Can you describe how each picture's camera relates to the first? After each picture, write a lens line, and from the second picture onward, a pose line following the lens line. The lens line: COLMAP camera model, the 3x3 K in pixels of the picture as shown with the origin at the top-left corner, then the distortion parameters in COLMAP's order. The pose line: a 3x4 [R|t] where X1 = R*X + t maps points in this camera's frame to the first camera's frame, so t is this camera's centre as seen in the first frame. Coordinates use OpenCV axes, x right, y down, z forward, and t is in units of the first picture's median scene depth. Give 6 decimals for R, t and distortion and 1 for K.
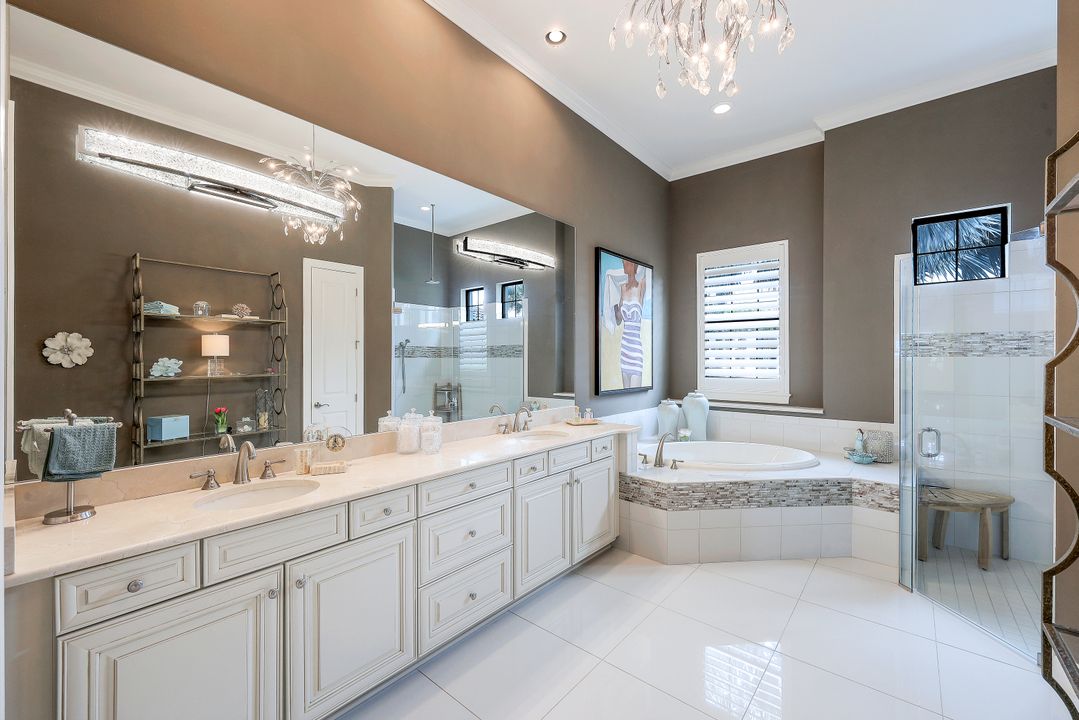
lens RADIAL K [[434.4, 0, 539.5], [0, 434.4, 360.0], [0, 0, 1]] dist [-0.001161, 0.000136]
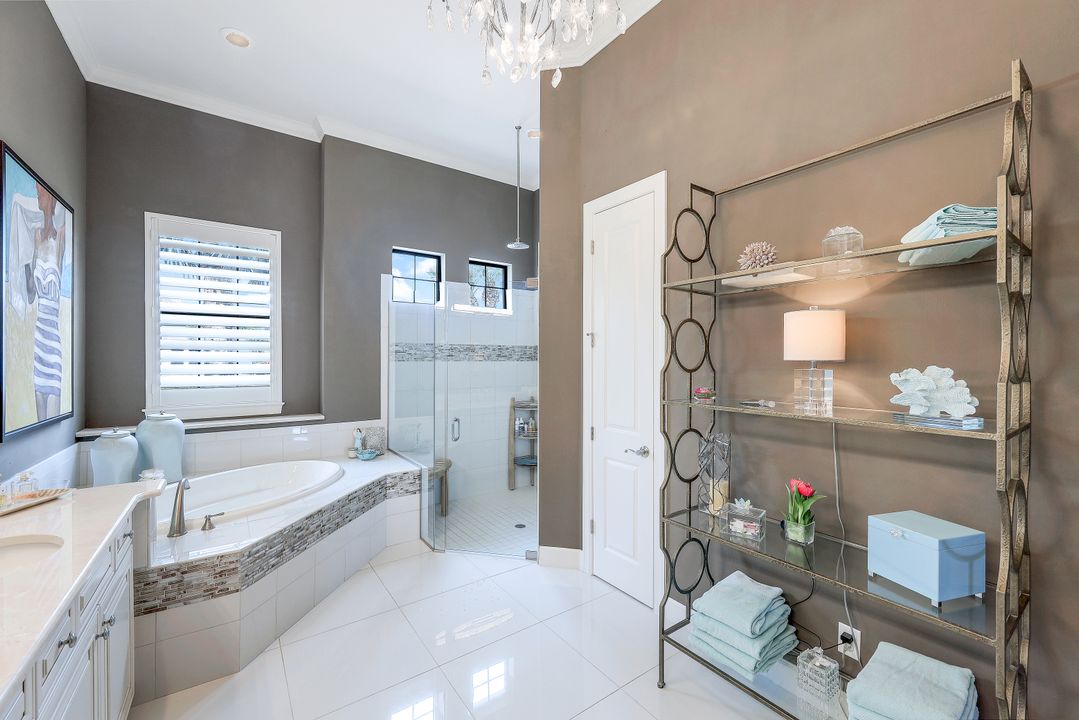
lens RADIAL K [[434.4, 0, 539.5], [0, 434.4, 360.0], [0, 0, 1]] dist [-0.001161, 0.000136]
pose [[0.249364, -0.003285, 0.968404, -0.178734], [0.000223, 0.999994, 0.003334, -0.013222], [-0.968410, -0.000615, 0.249363, 0.271108]]
